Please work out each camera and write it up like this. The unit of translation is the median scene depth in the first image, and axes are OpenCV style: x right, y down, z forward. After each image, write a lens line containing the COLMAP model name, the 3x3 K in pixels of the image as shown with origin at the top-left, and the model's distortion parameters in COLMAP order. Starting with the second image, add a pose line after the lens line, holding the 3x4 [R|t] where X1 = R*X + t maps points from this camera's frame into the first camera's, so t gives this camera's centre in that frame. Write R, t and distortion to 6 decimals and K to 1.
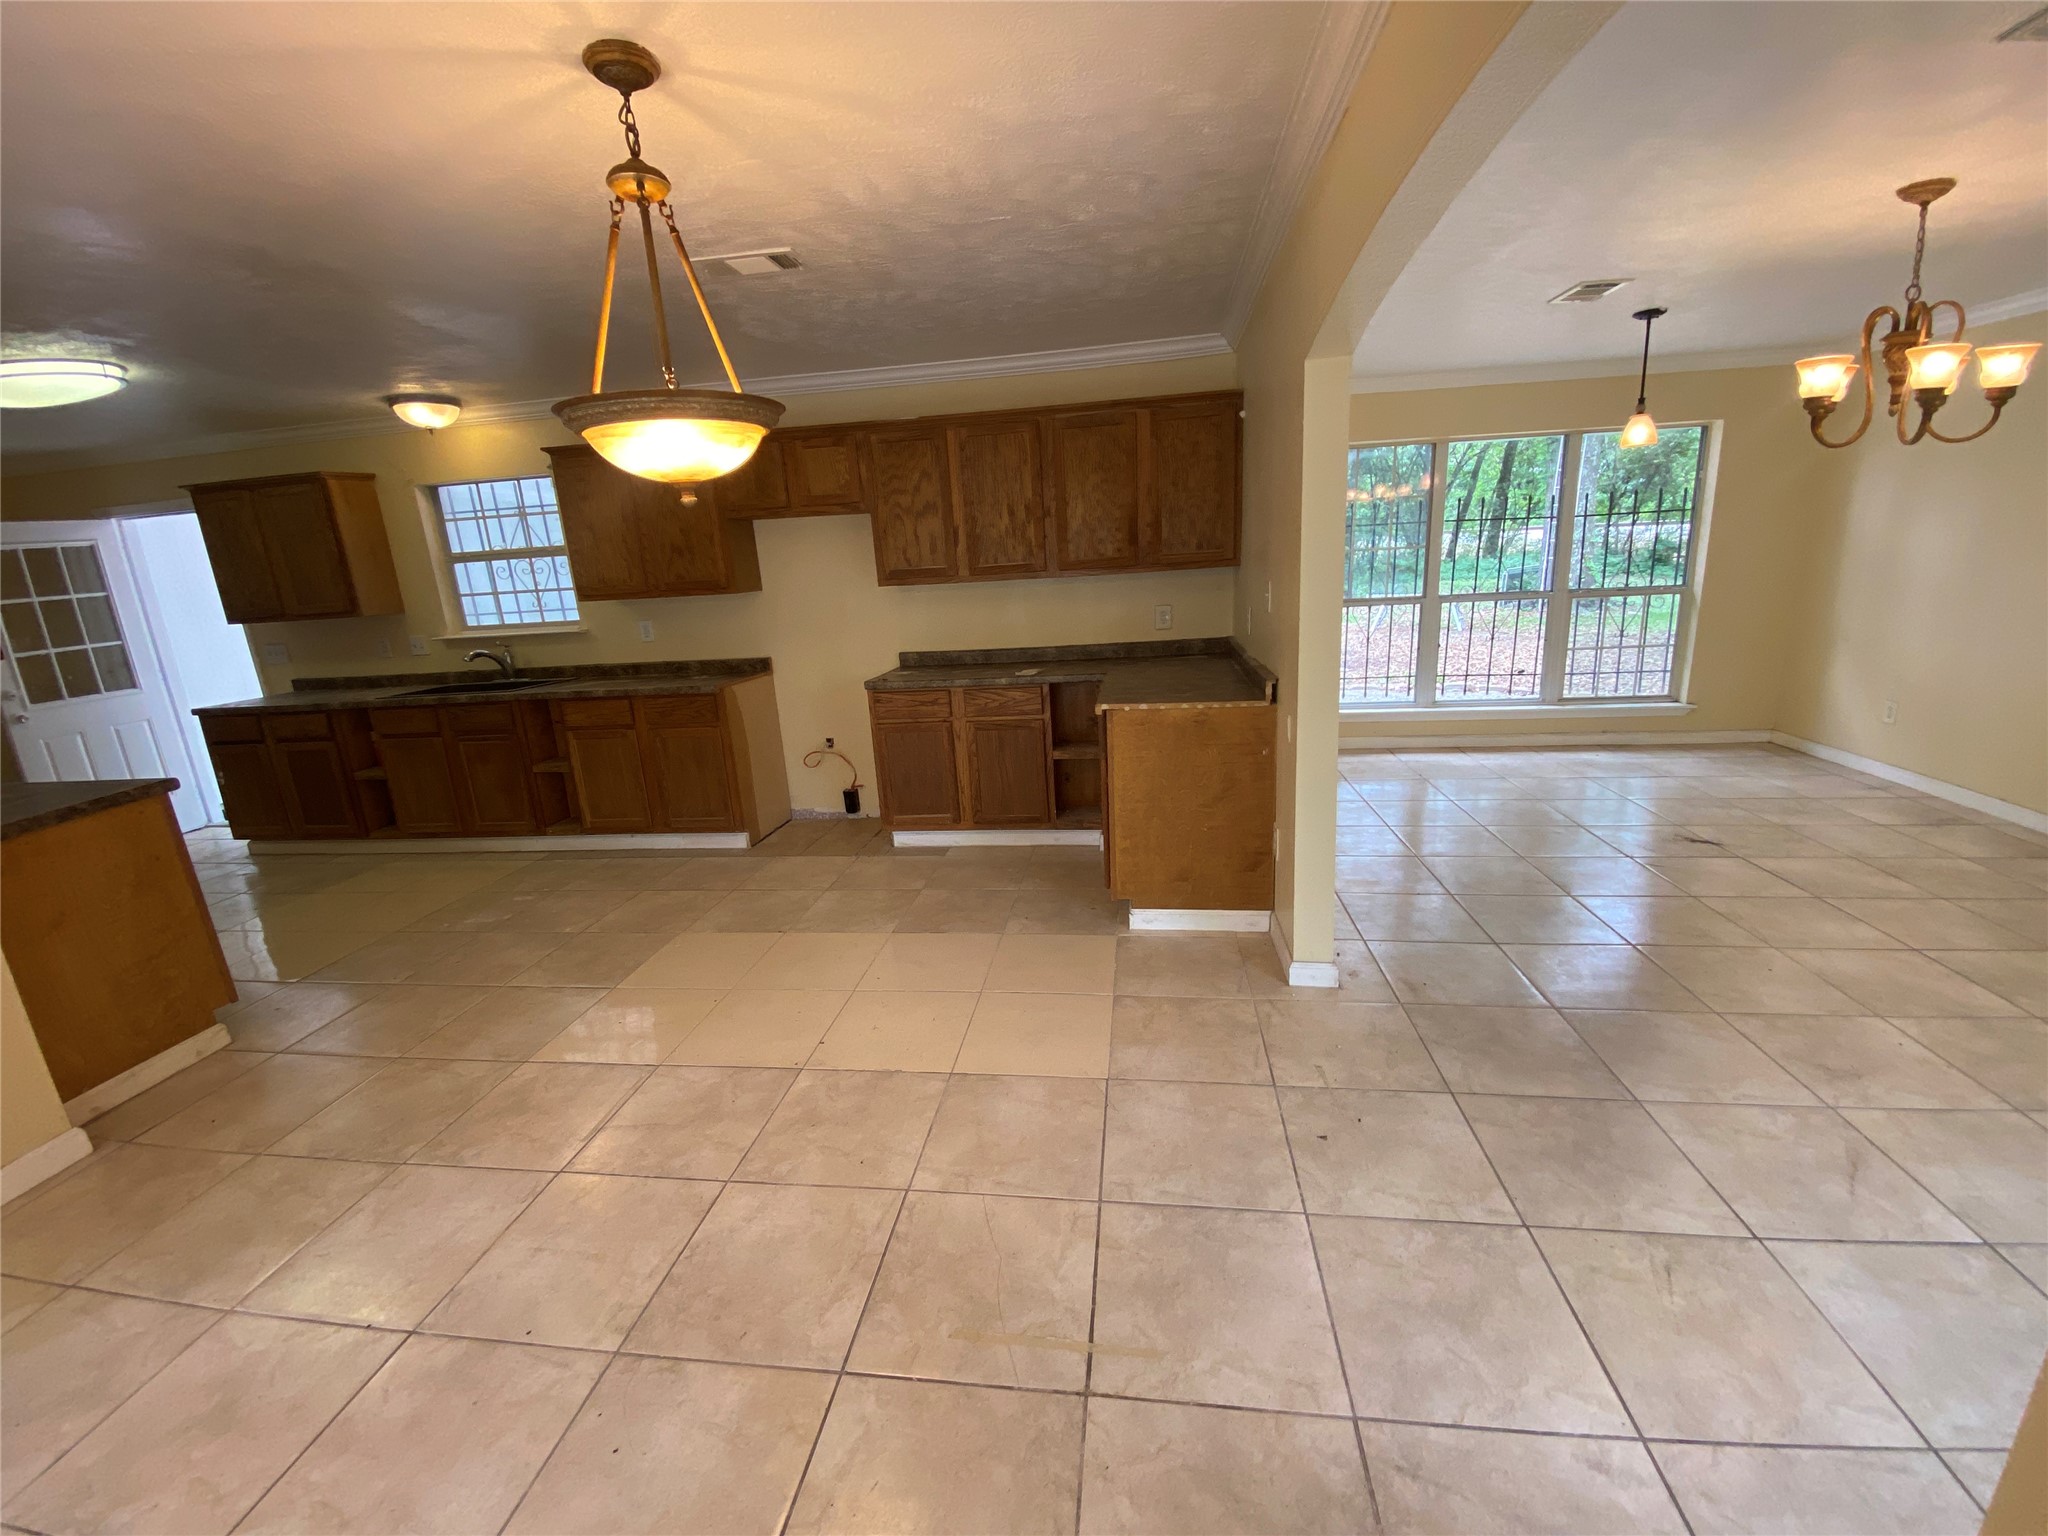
lens RADIAL K [[832.2, 0, 1033.0], [0, 832.2, 761.8], [0, 0, 1]] dist [0.043004, -0.035398]
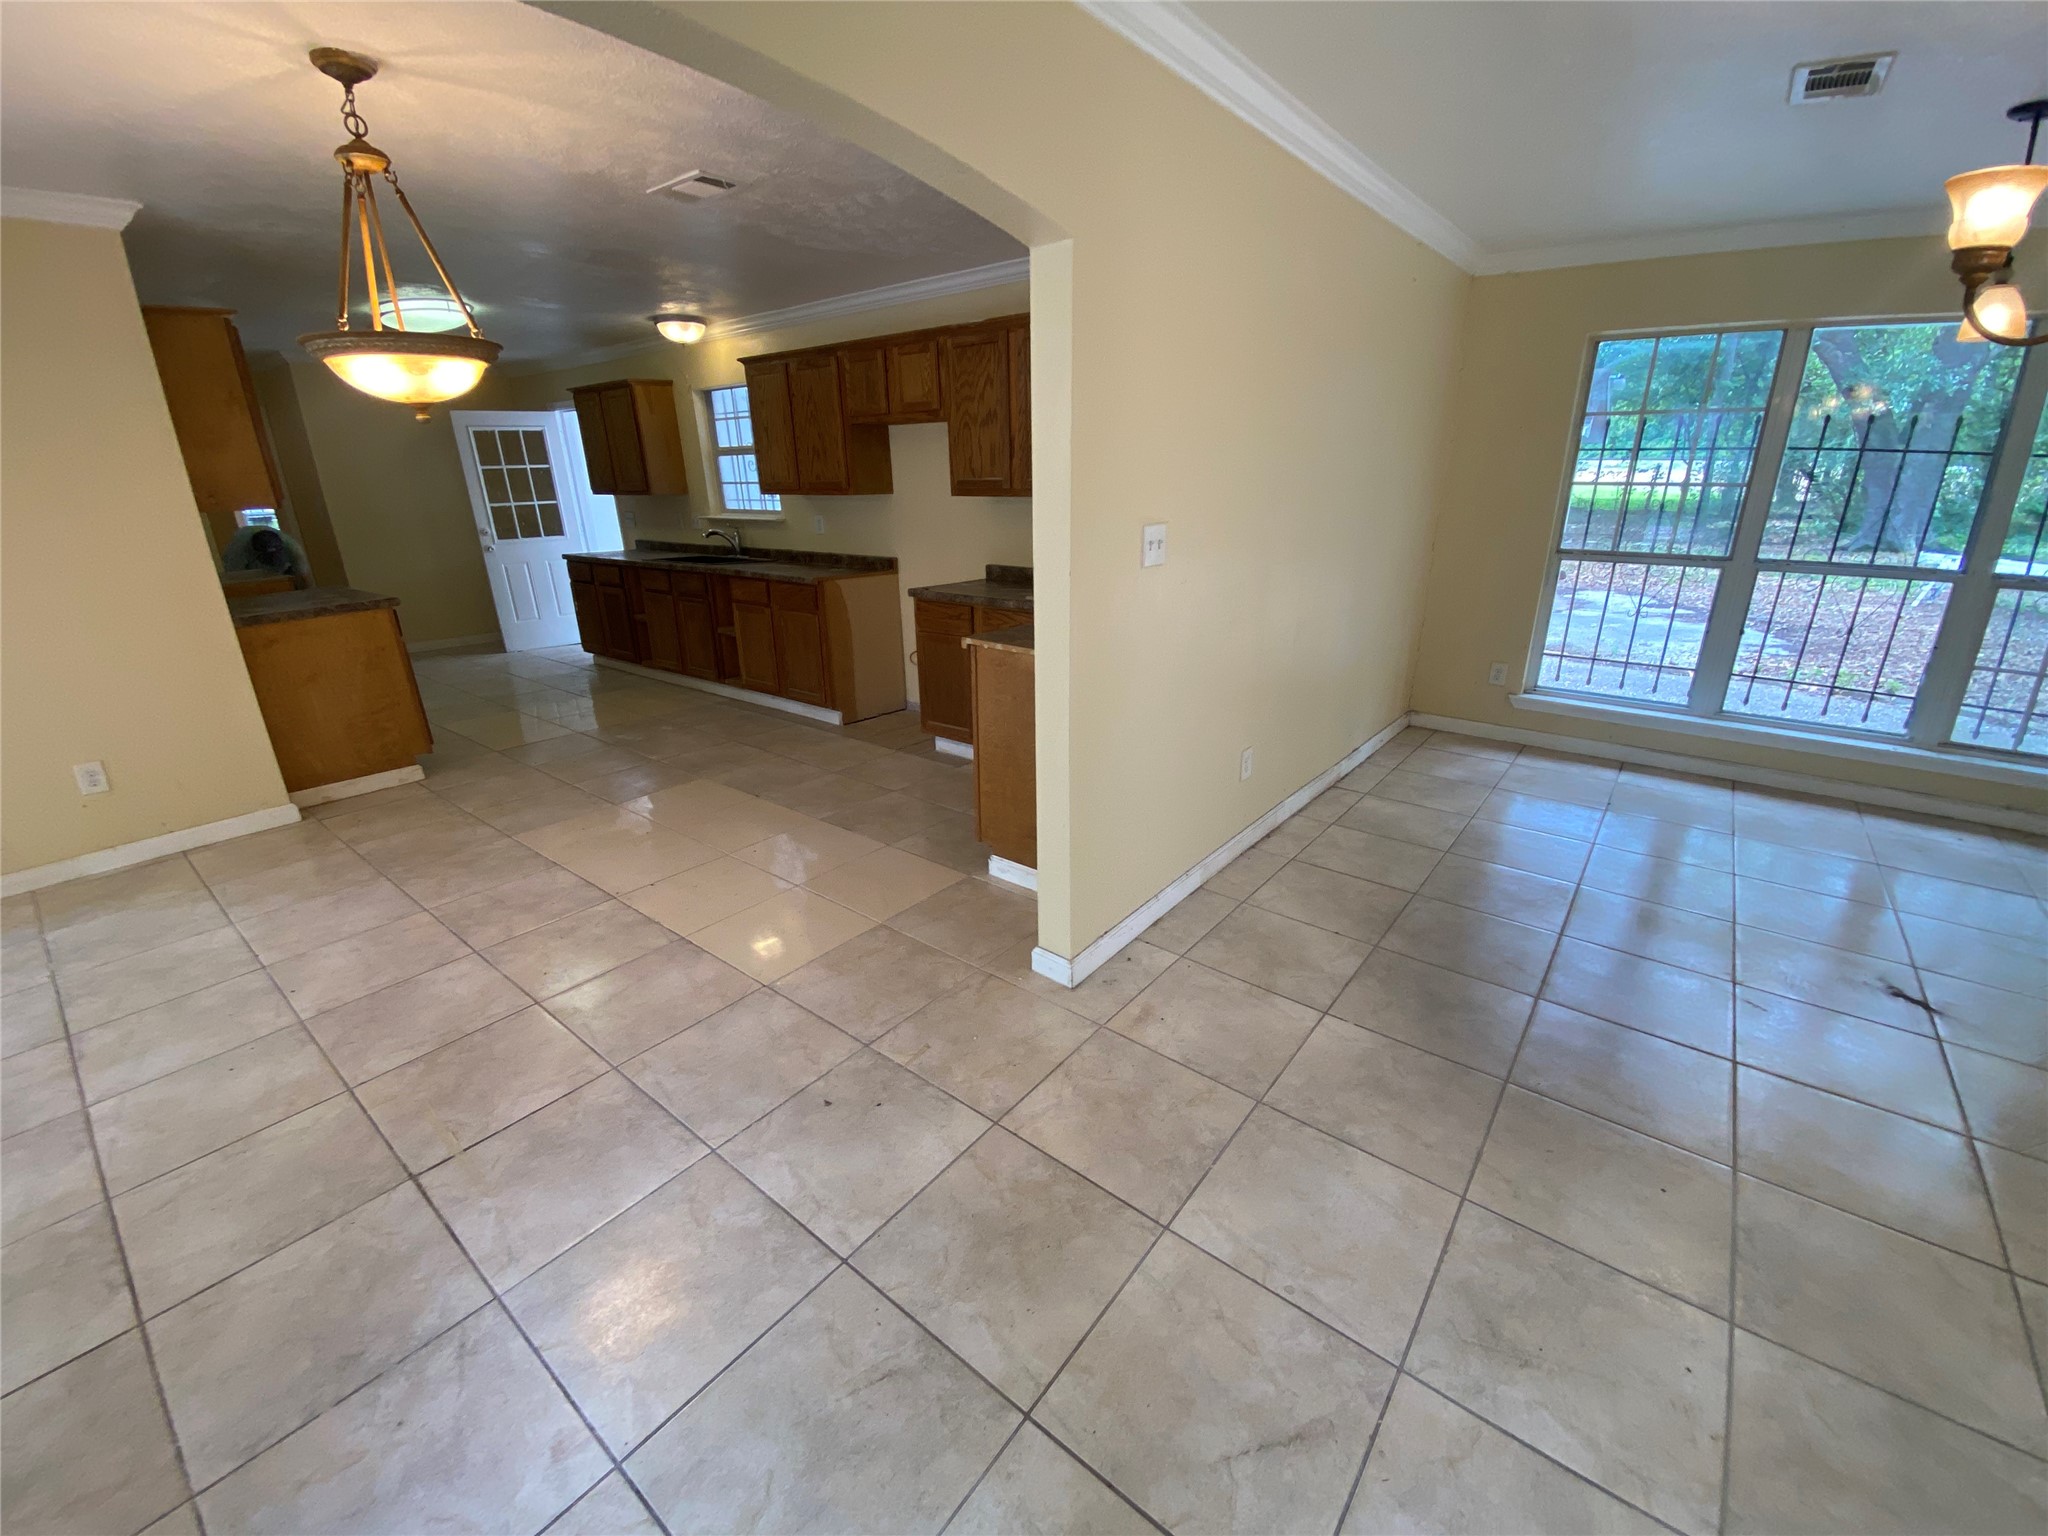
lens RADIAL K [[830.8, 0, 1028.9], [0, 830.8, 771.3], [0, 0, 1]] dist [0.042776, -0.033868]
pose [[0.856572, 0.214913, -0.469145, 0.437305], [-0.157653, 0.974668, 0.158646, -0.058178], [0.491356, -0.061929, 0.868755, 0.137871]]
